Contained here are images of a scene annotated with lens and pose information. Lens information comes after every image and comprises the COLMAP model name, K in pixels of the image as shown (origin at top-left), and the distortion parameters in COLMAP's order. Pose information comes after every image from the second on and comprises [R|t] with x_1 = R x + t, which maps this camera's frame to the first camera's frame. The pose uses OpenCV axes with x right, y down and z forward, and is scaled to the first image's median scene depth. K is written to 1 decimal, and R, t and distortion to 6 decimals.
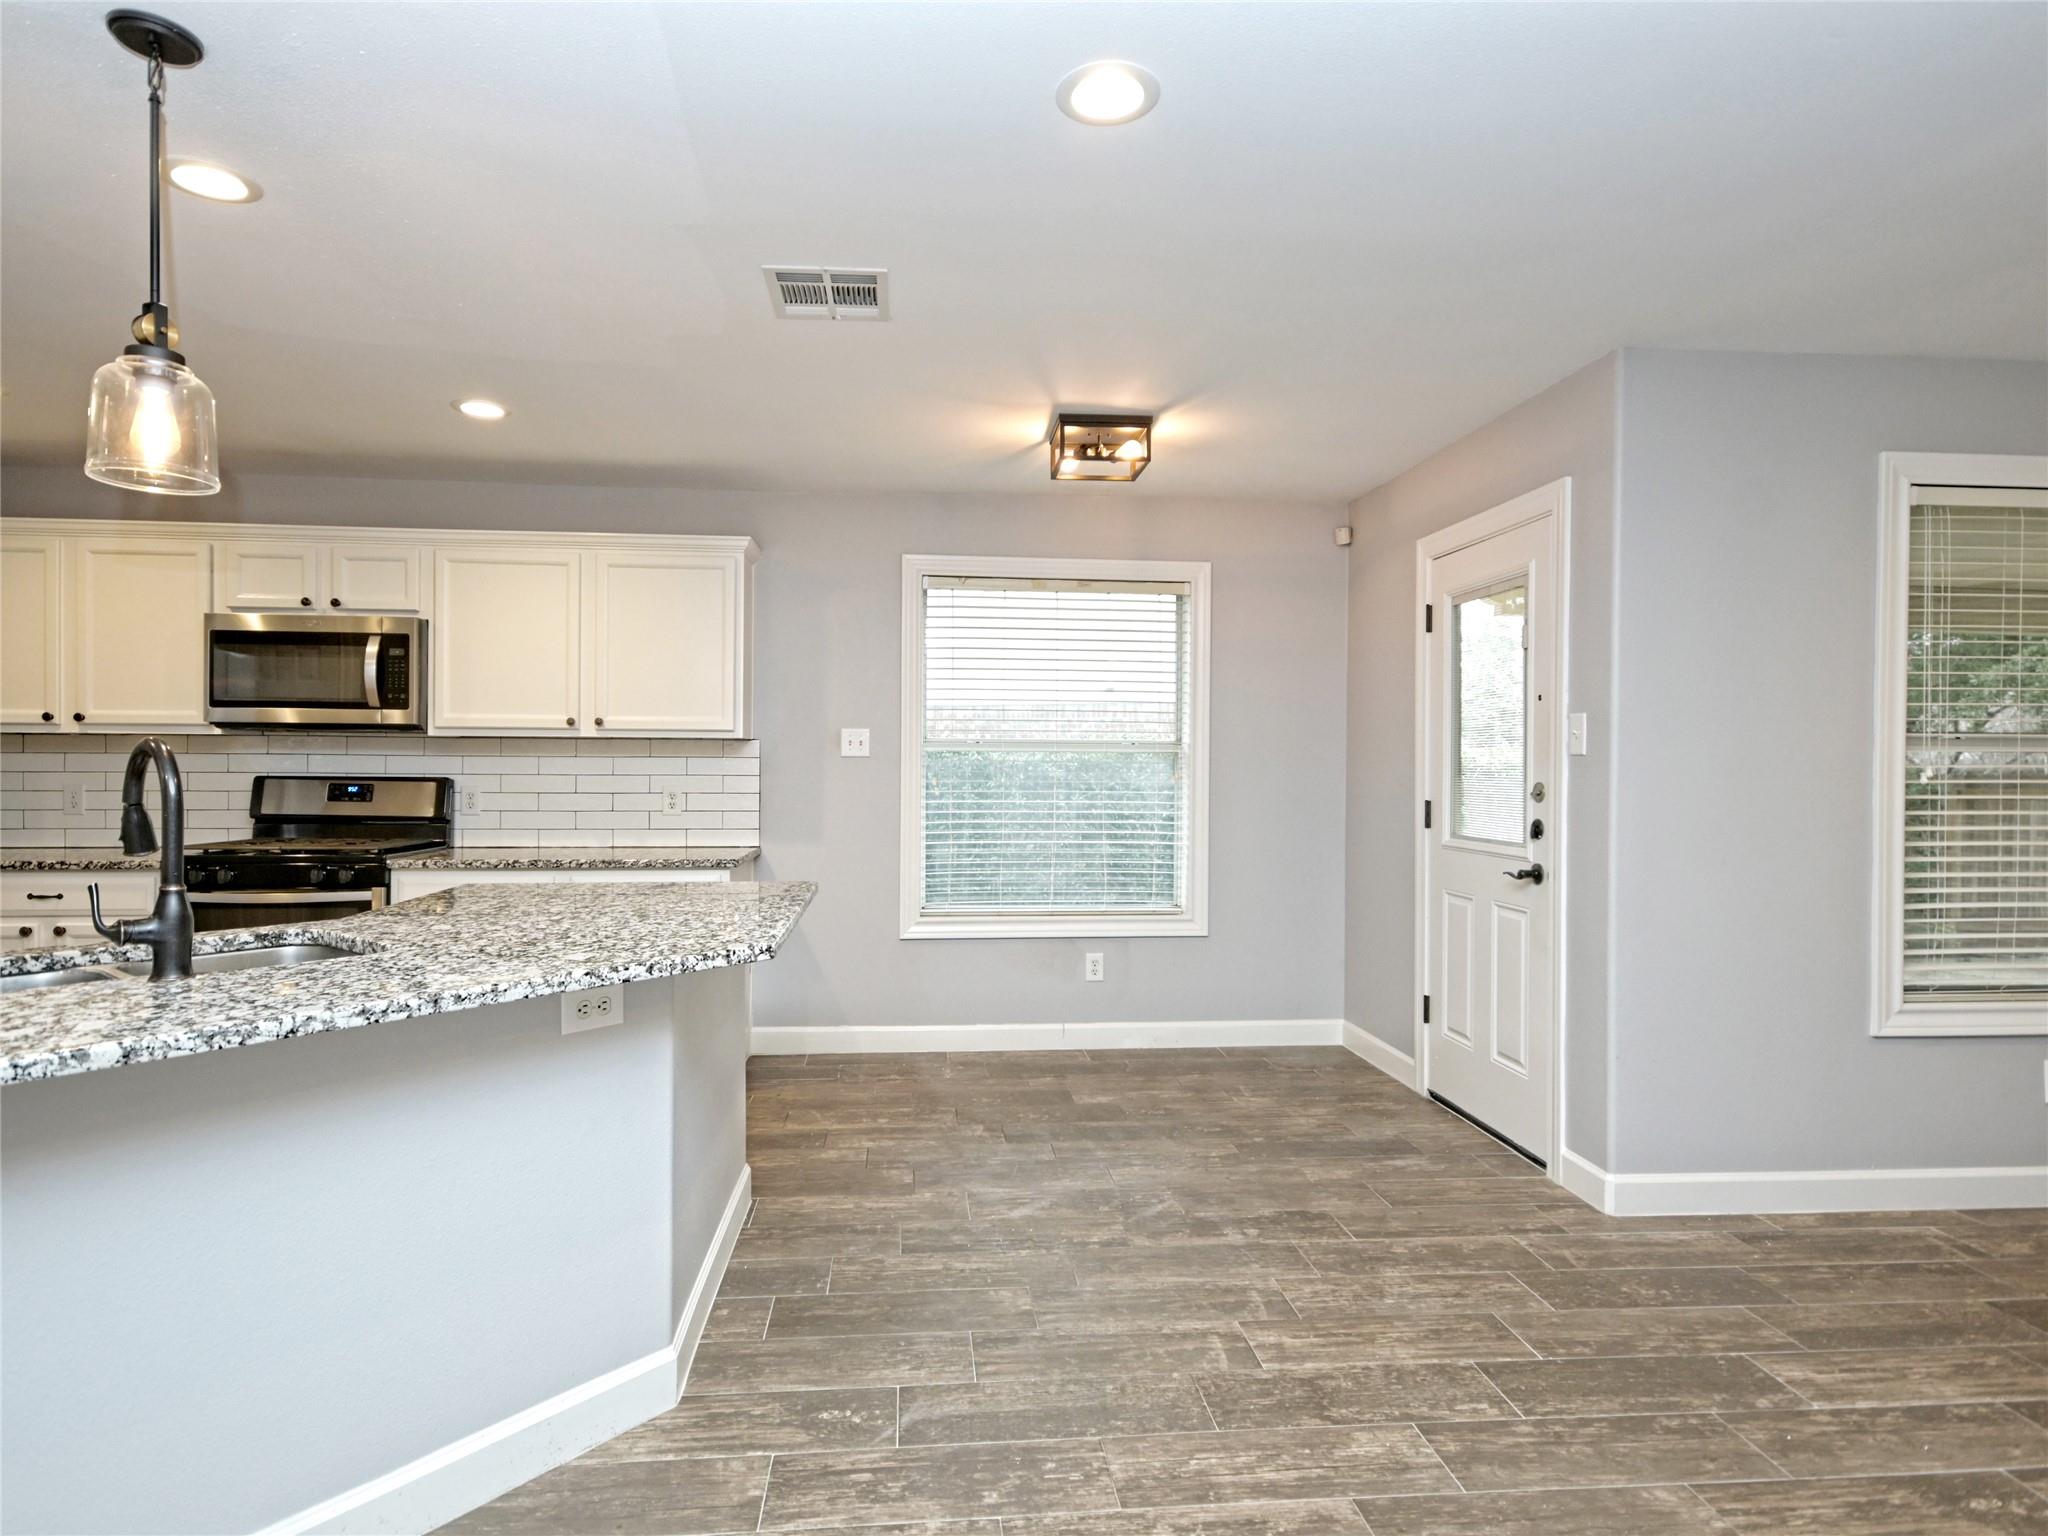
lens RADIAL K [[1128.1, 0, 1011.6], [0, 1128.1, 771.1], [0, 0, 1]] dist [0.005717, -0.000748]
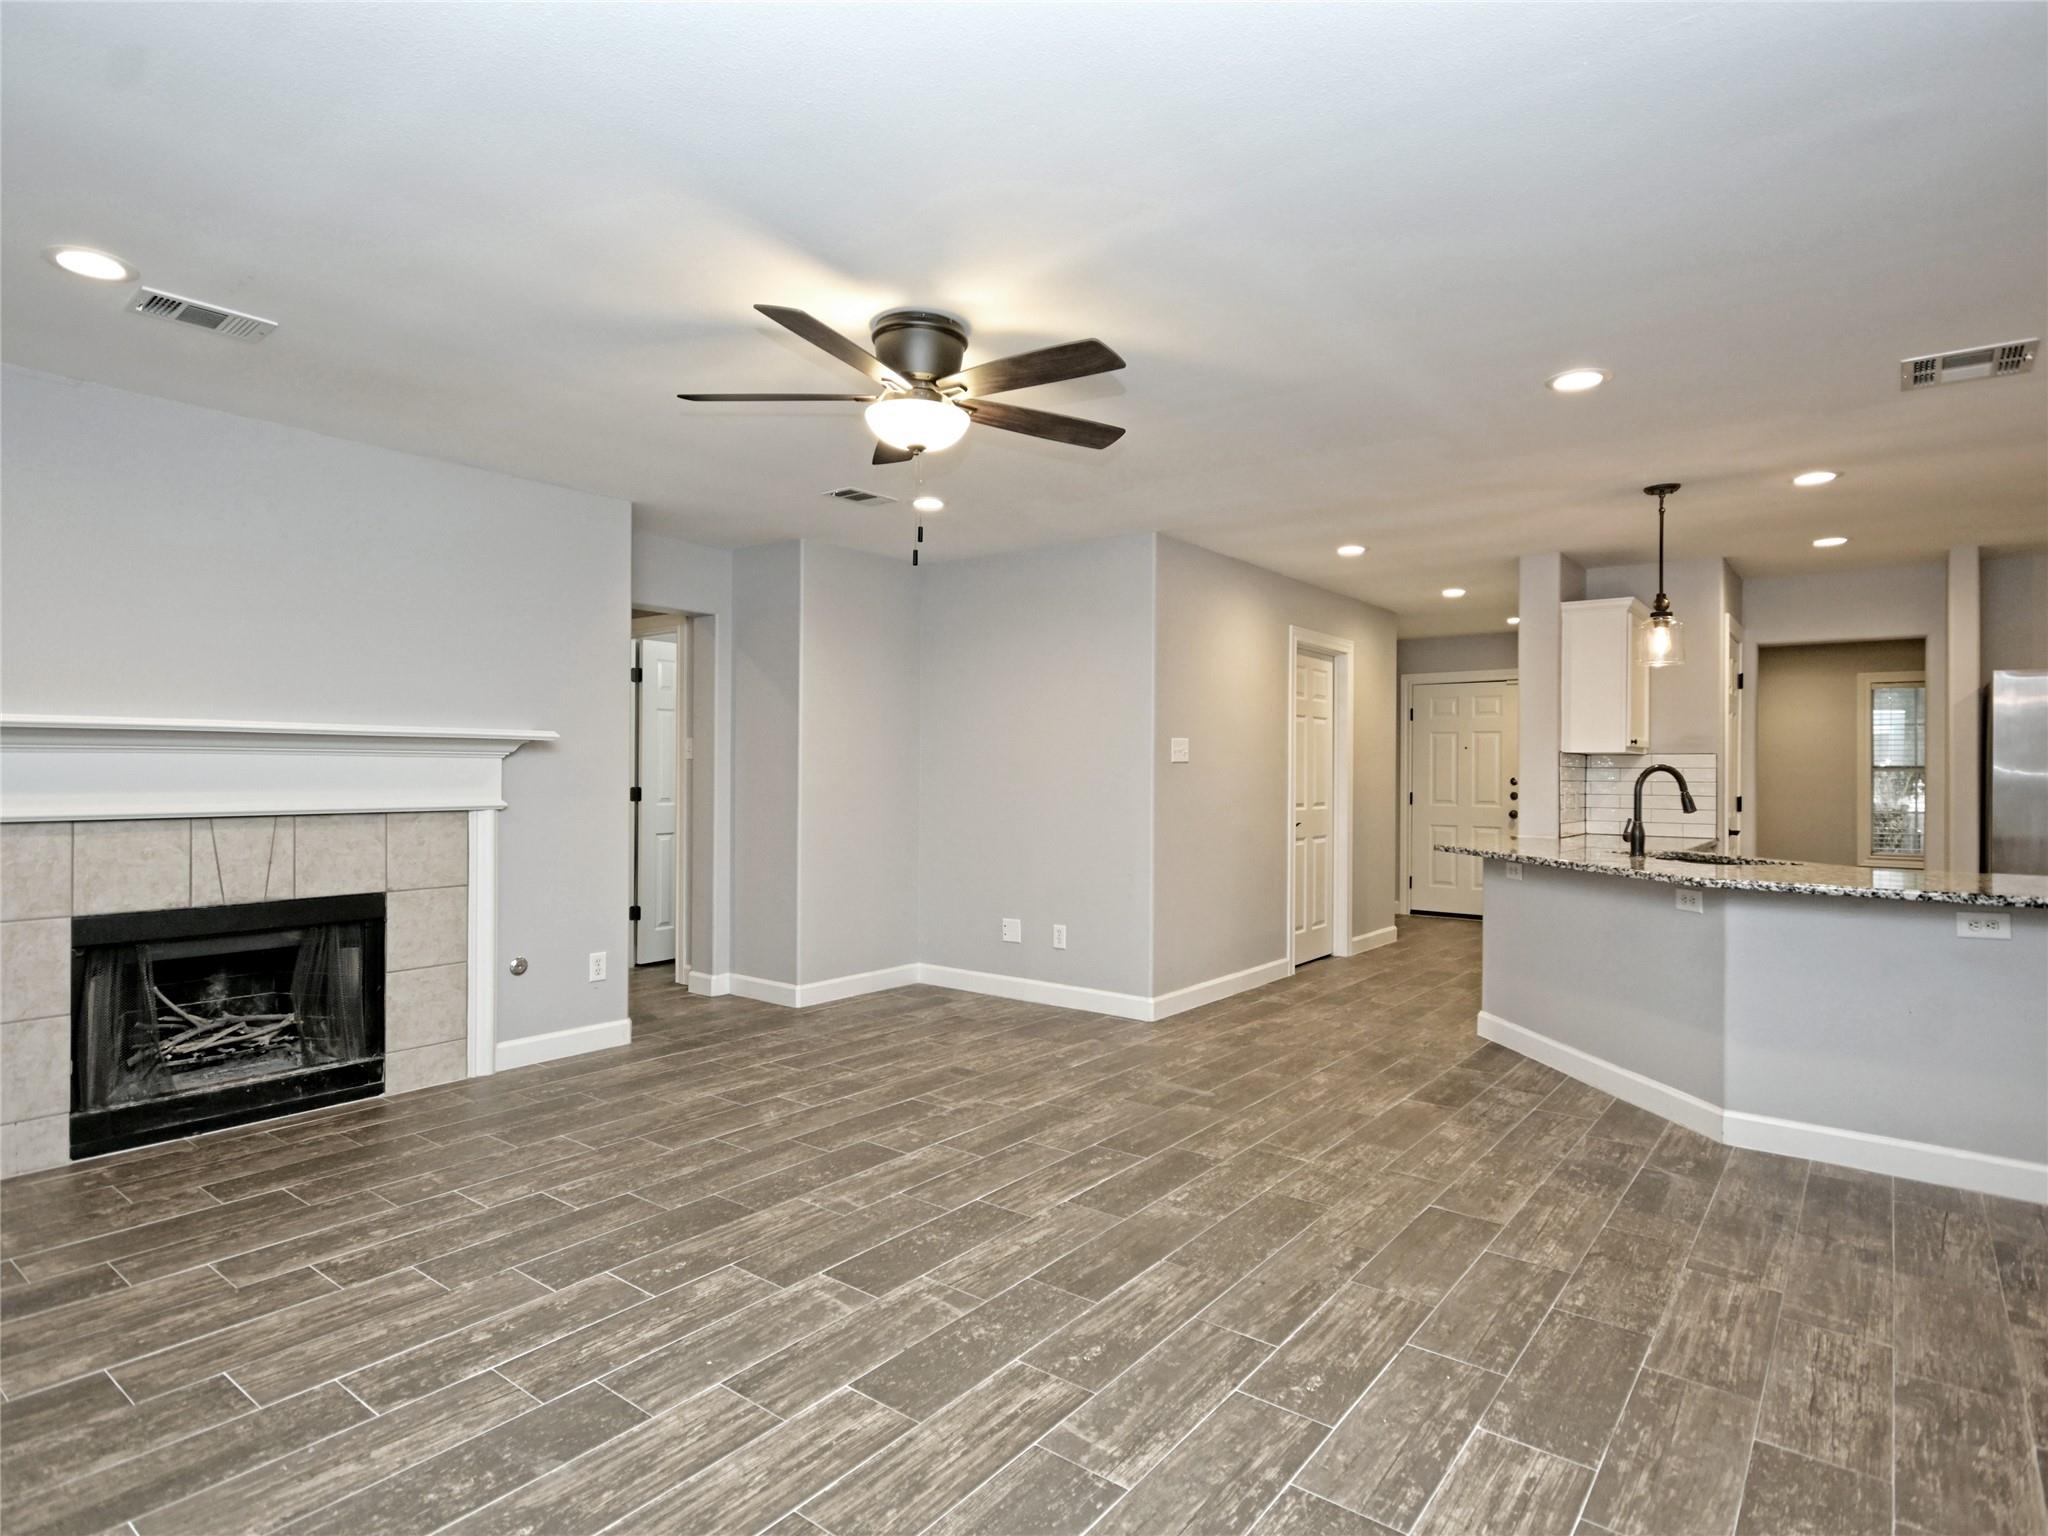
lens RADIAL K [[1087.8, 0, 970.3], [0, 1087.8, 771.7], [0, 0, 1]] dist [-0.001937, -0.008691]
pose [[-0.711208, -0.012859, -0.702864, 0.952314], [-0.018345, 0.999832, 0.000270, 0.006248], [0.702742, 0.013086, -0.711324, 0.765228]]
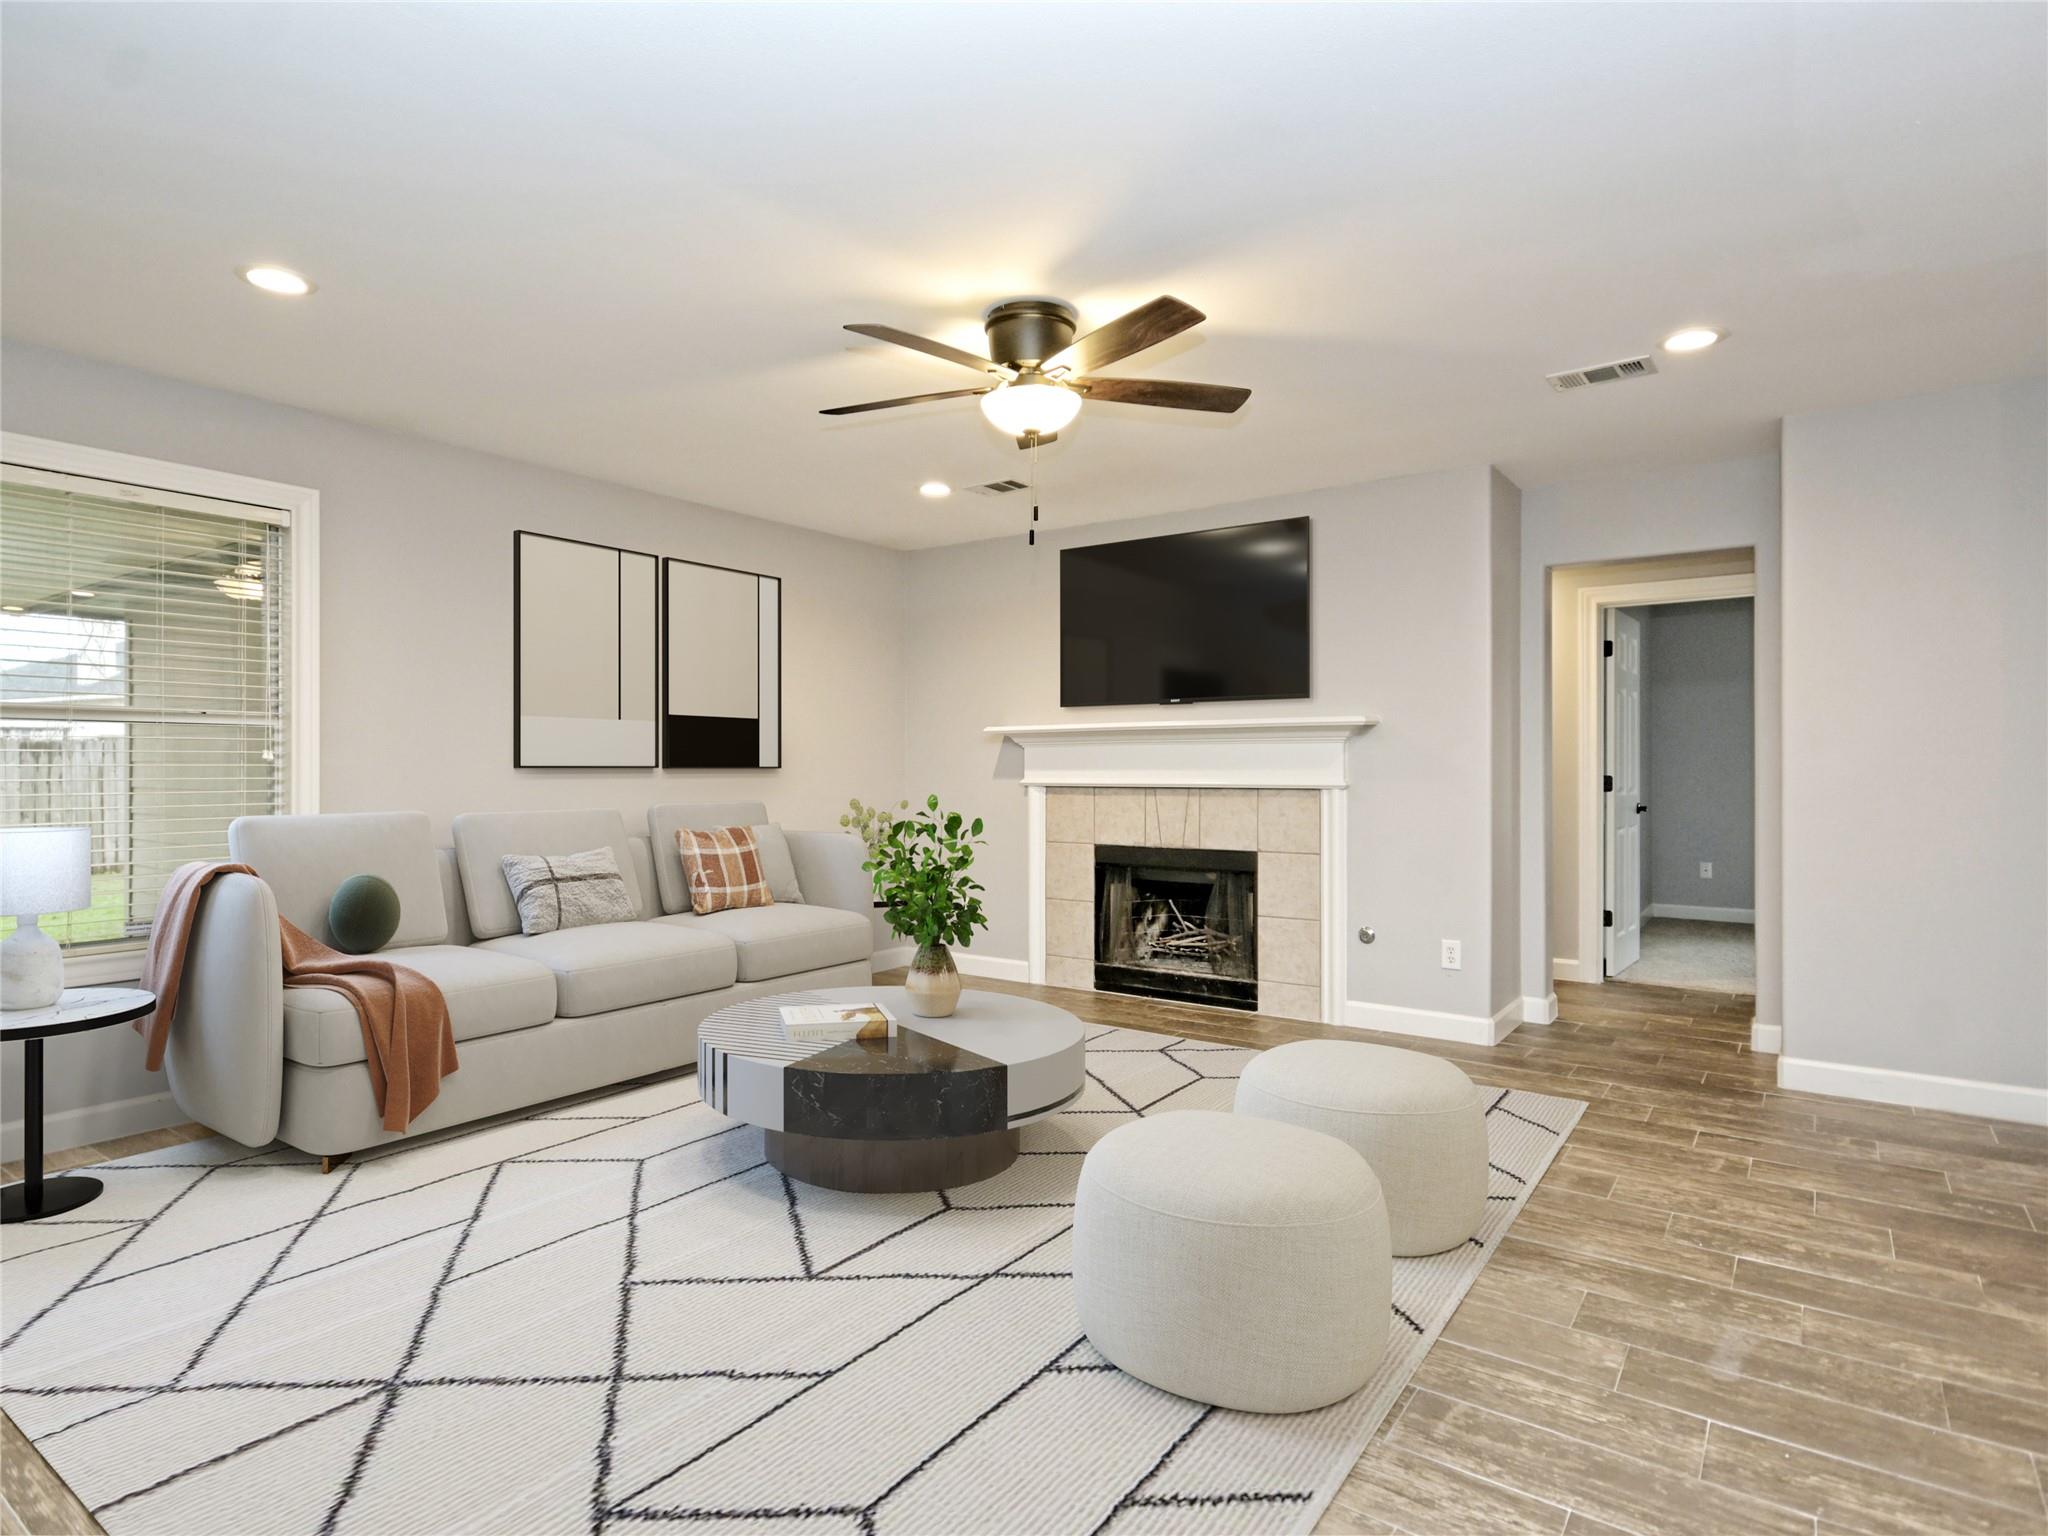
lens RADIAL K [[1068.1, 0, 1024.0], [0, 1068.1, 768.0], [0, 0, 1]] dist [-0.004927, -0.001924]
pose [[-0.747956, -0.008084, 0.663699, -0.057060], [-0.001720, 0.999946, 0.010241, 0.018503], [-0.663746, 0.006518, -0.747929, 0.785663]]
